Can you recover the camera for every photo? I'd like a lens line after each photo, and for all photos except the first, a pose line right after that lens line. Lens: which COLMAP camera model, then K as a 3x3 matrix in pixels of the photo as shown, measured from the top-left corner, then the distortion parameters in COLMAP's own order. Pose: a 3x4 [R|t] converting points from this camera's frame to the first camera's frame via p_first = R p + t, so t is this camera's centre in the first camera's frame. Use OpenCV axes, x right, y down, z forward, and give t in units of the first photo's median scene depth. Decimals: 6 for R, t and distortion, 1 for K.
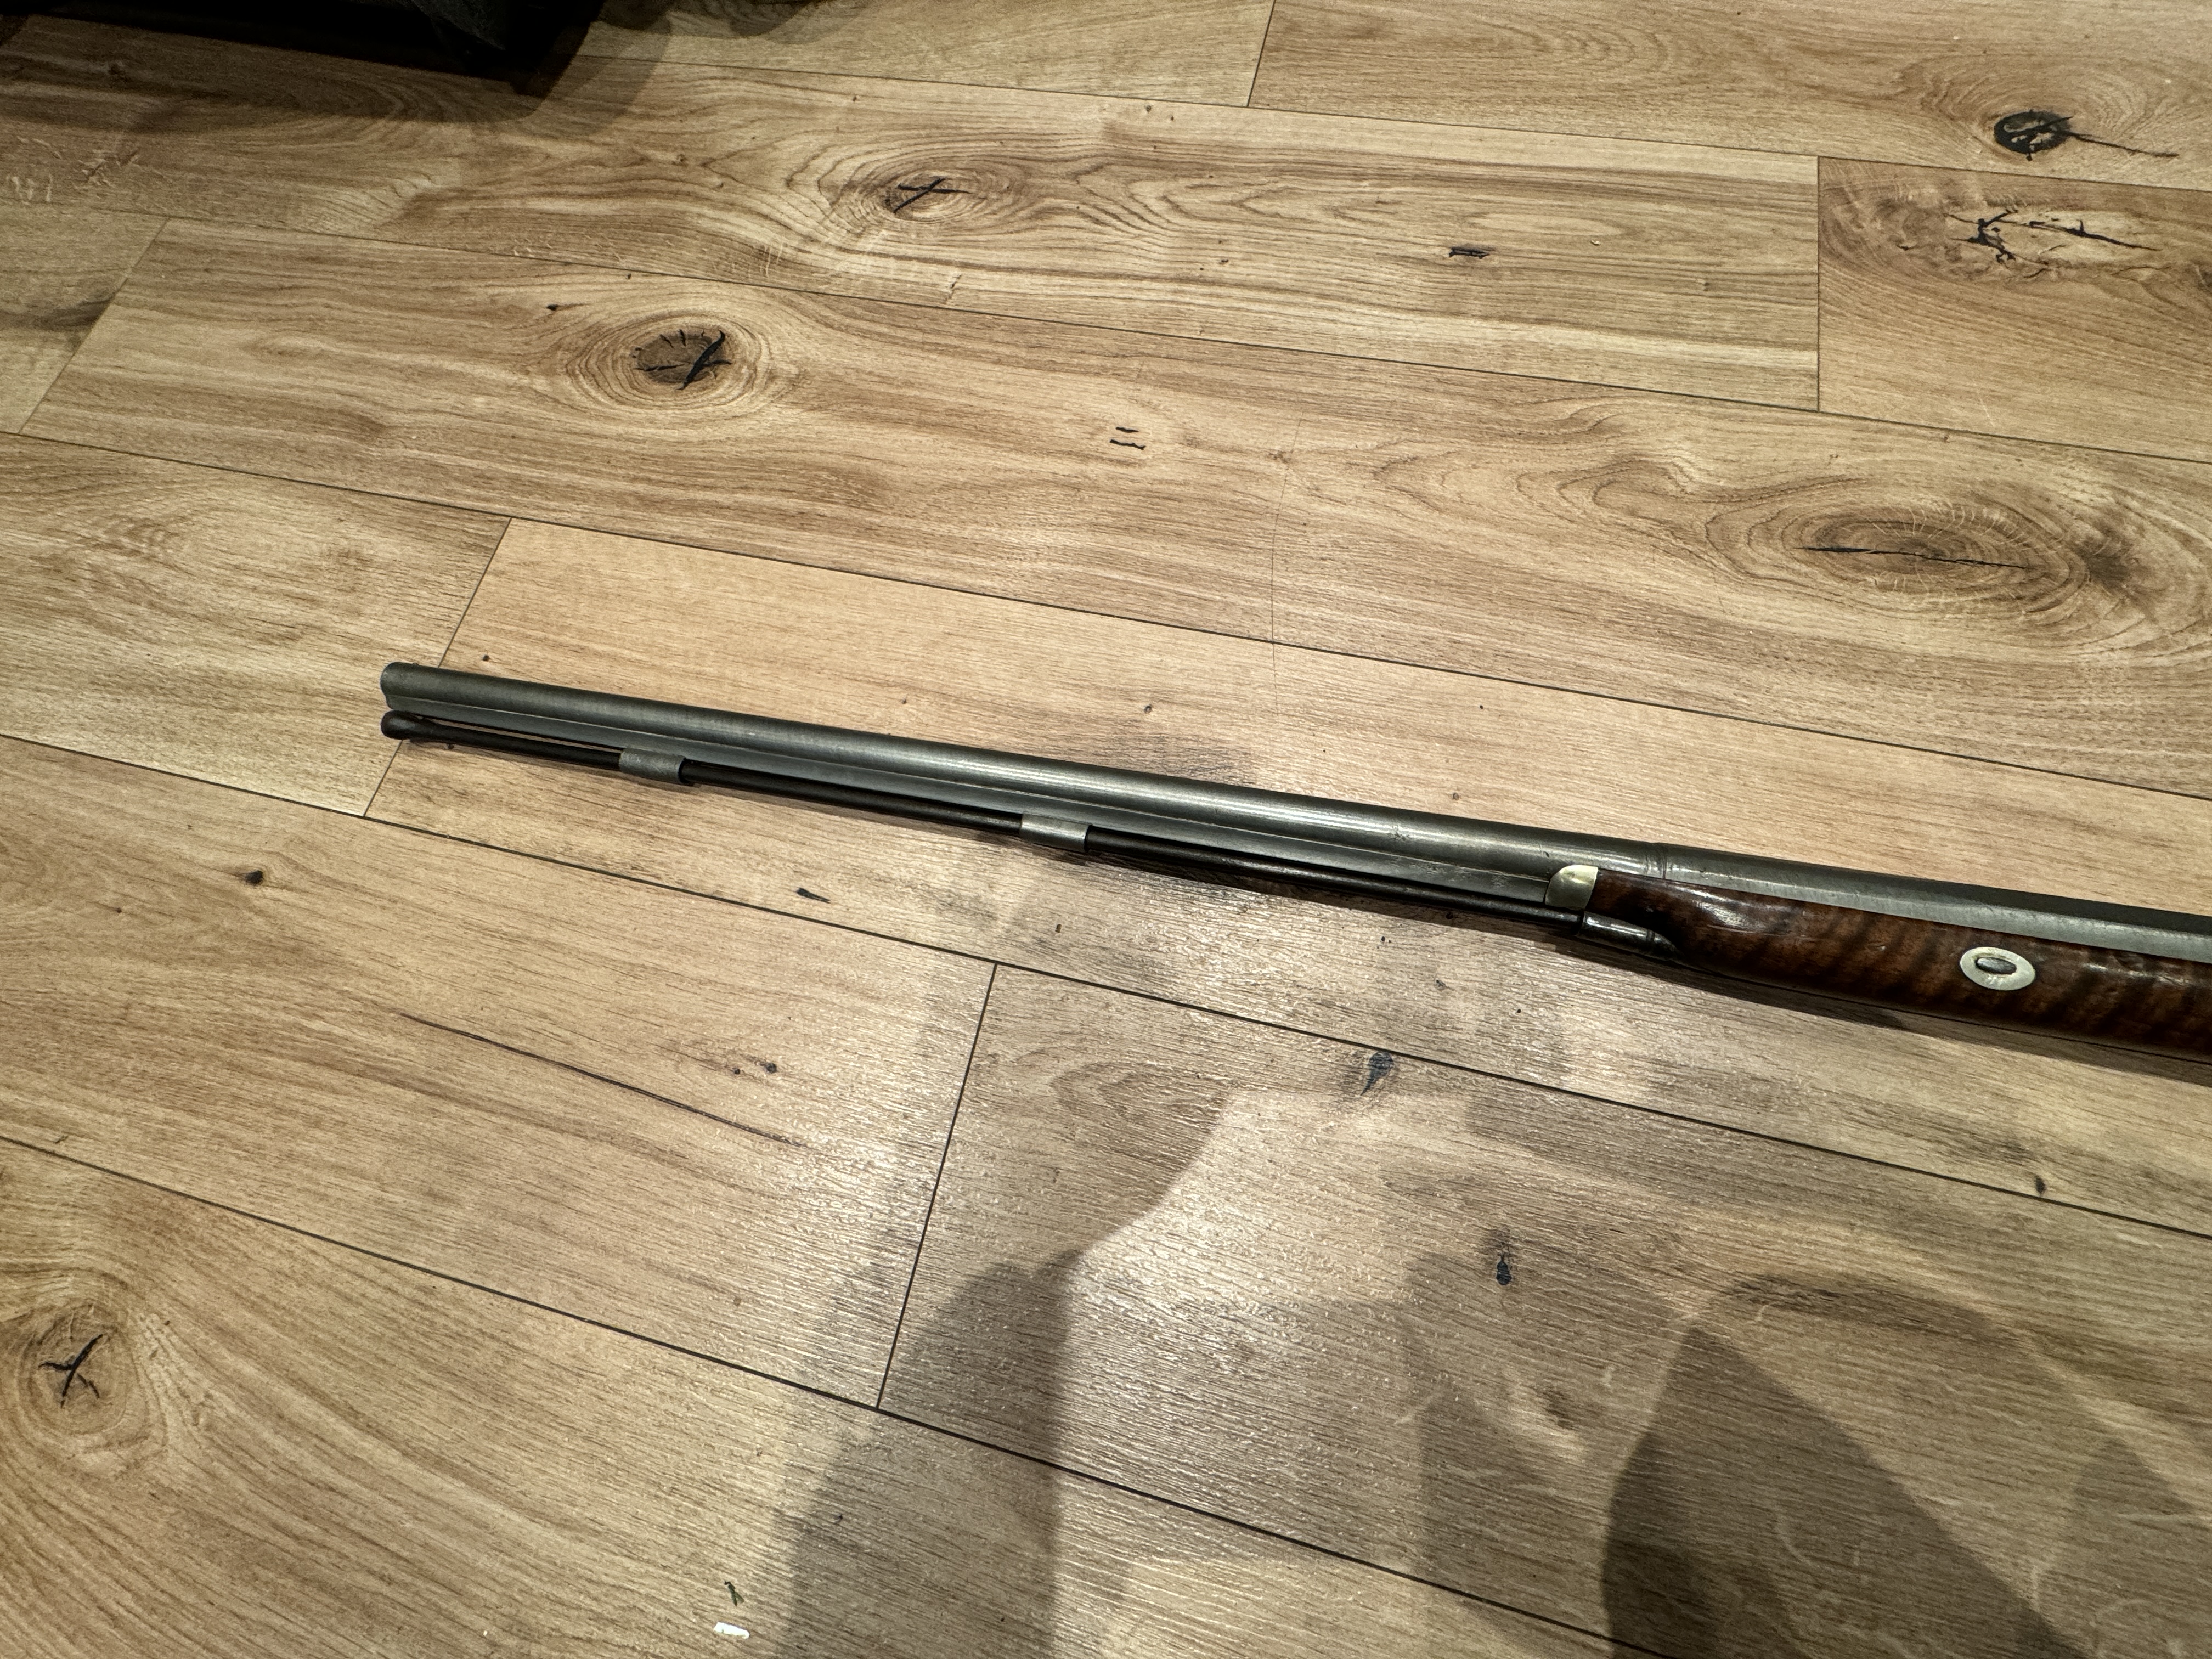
lens RADIAL K [[861.3, 0, 1101.6], [0, 861.3, 845.5], [0, 0, 1]] dist [-0.004760, 0.000296]
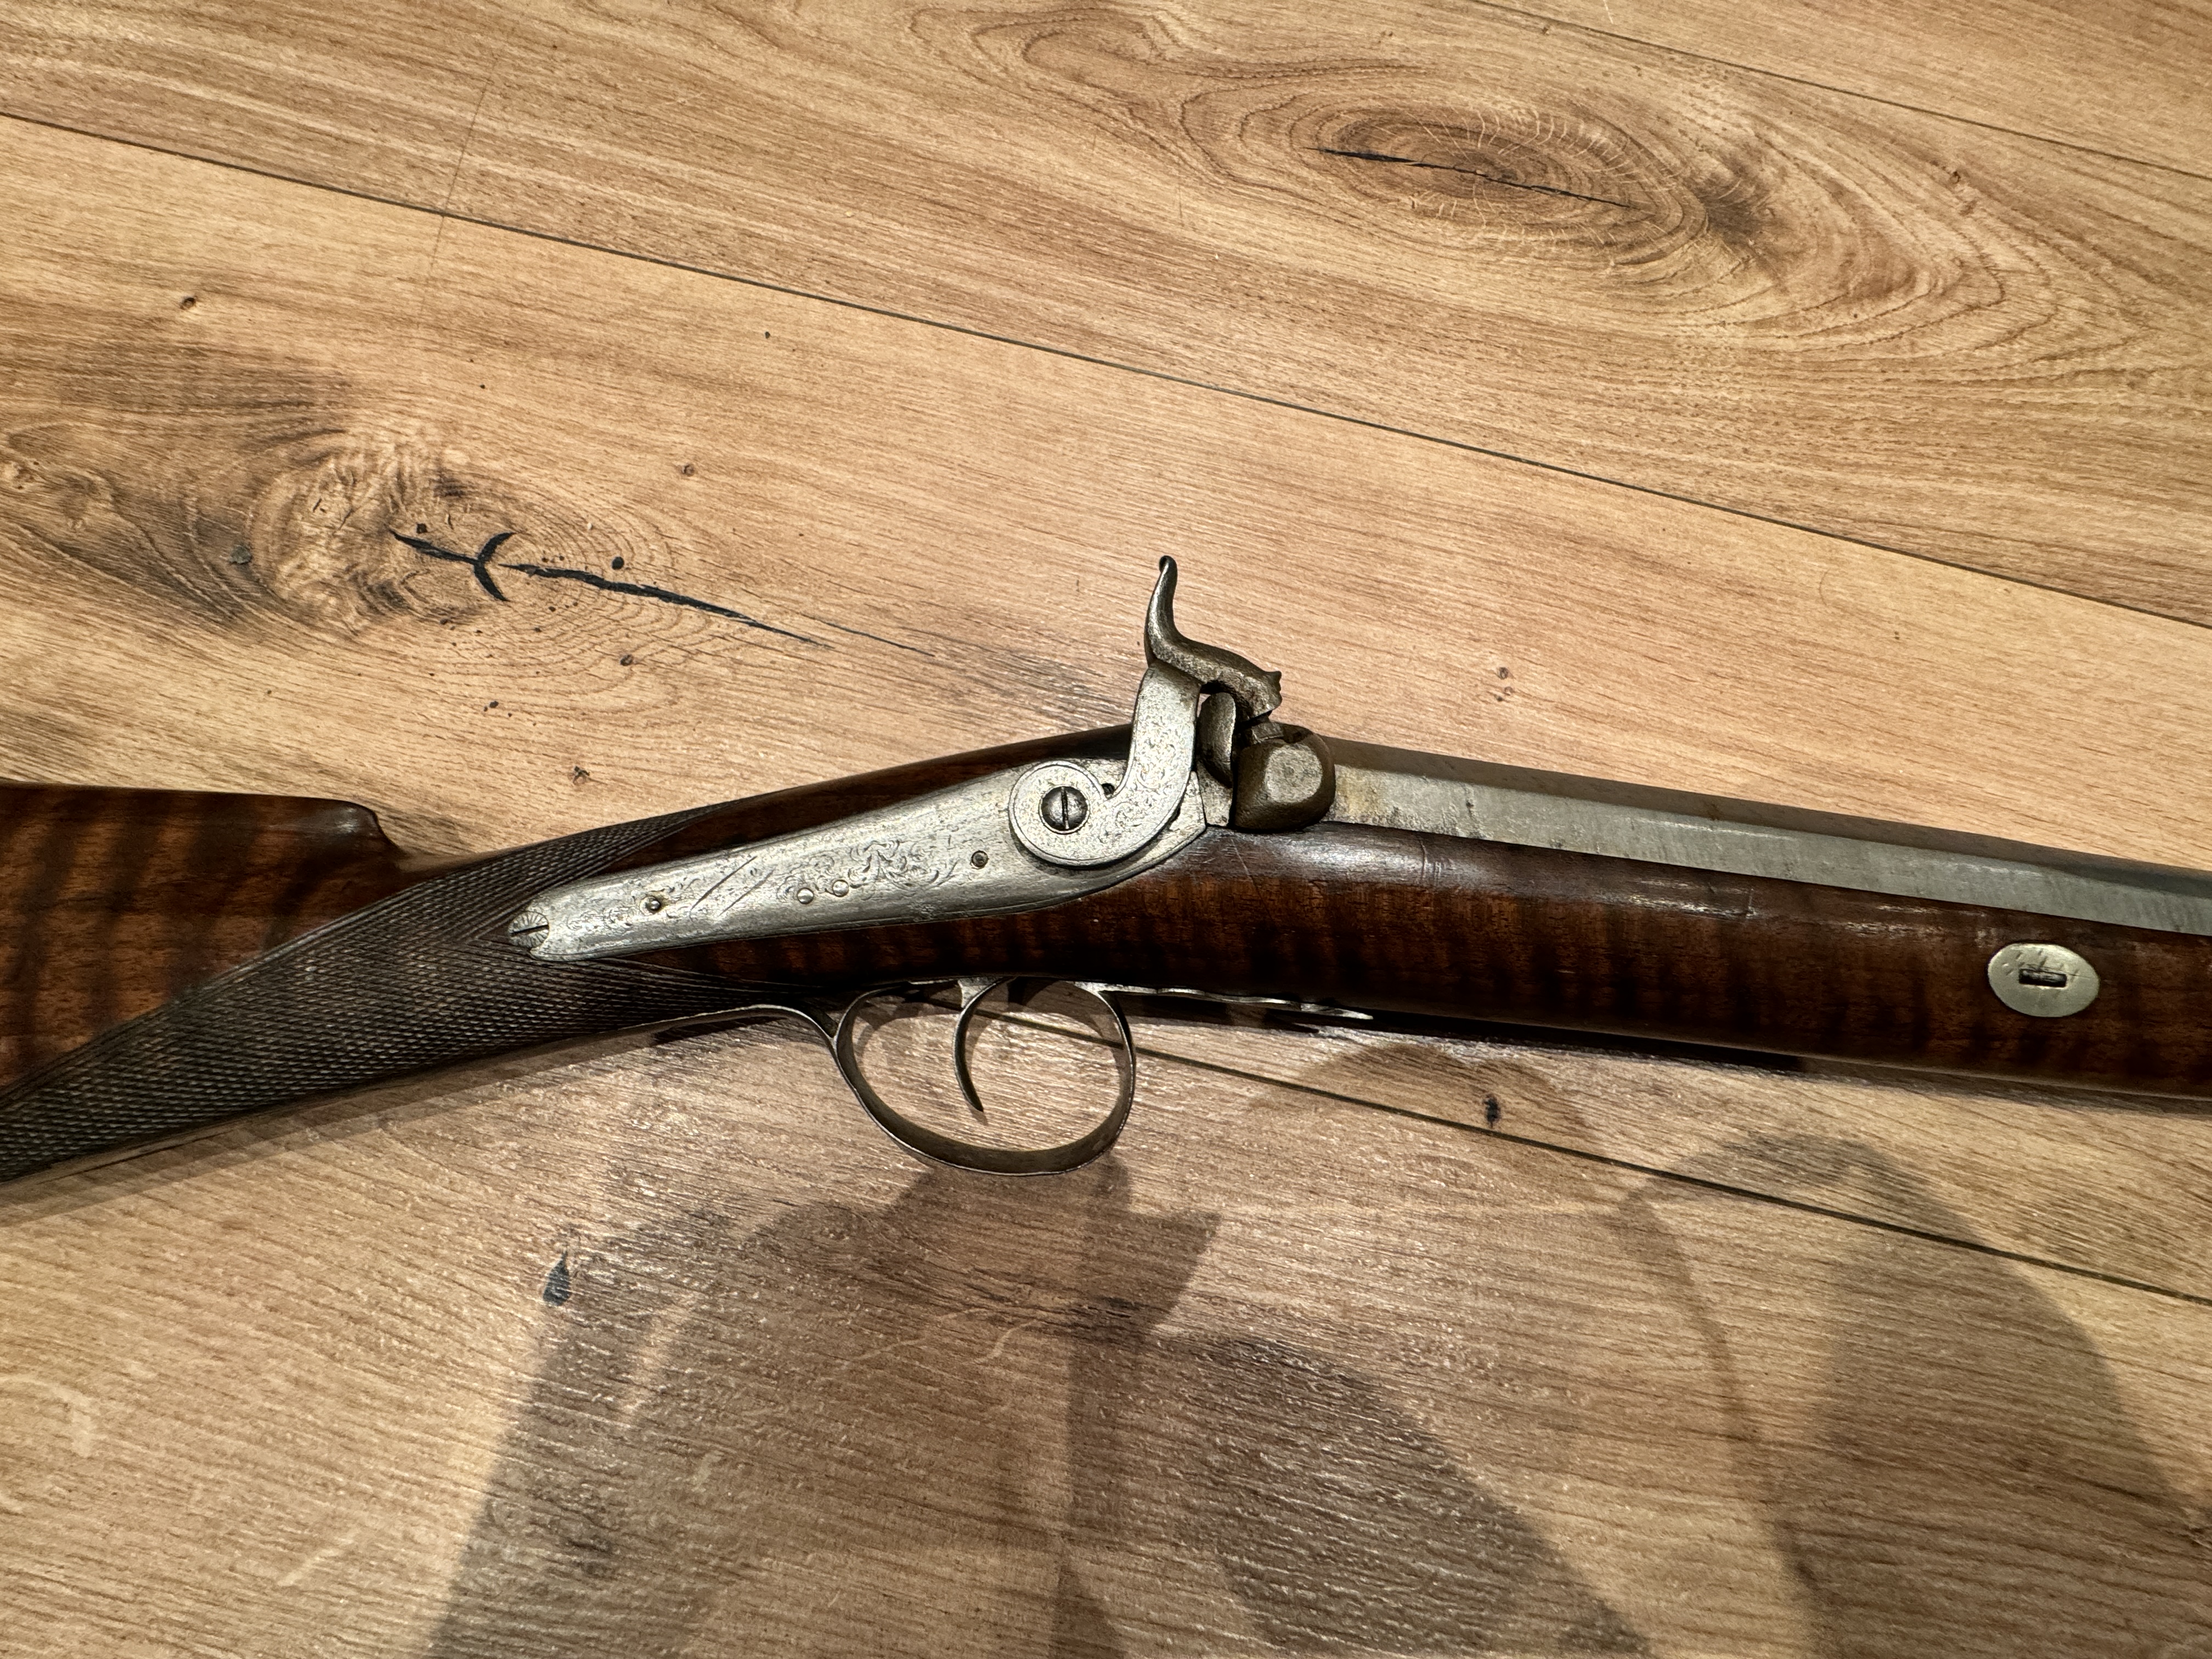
lens RADIAL K [[861.3, 0, 1101.6], [0, 861.3, 845.5], [0, 0, 1]] dist [-0.004760, 0.000296]
pose [[0.991379, 0.024908, 0.128639, 0.569899], [-0.030562, 0.998643, 0.042167, 0.150731], [-0.127414, -0.045735, 0.990795, 0.346707]]
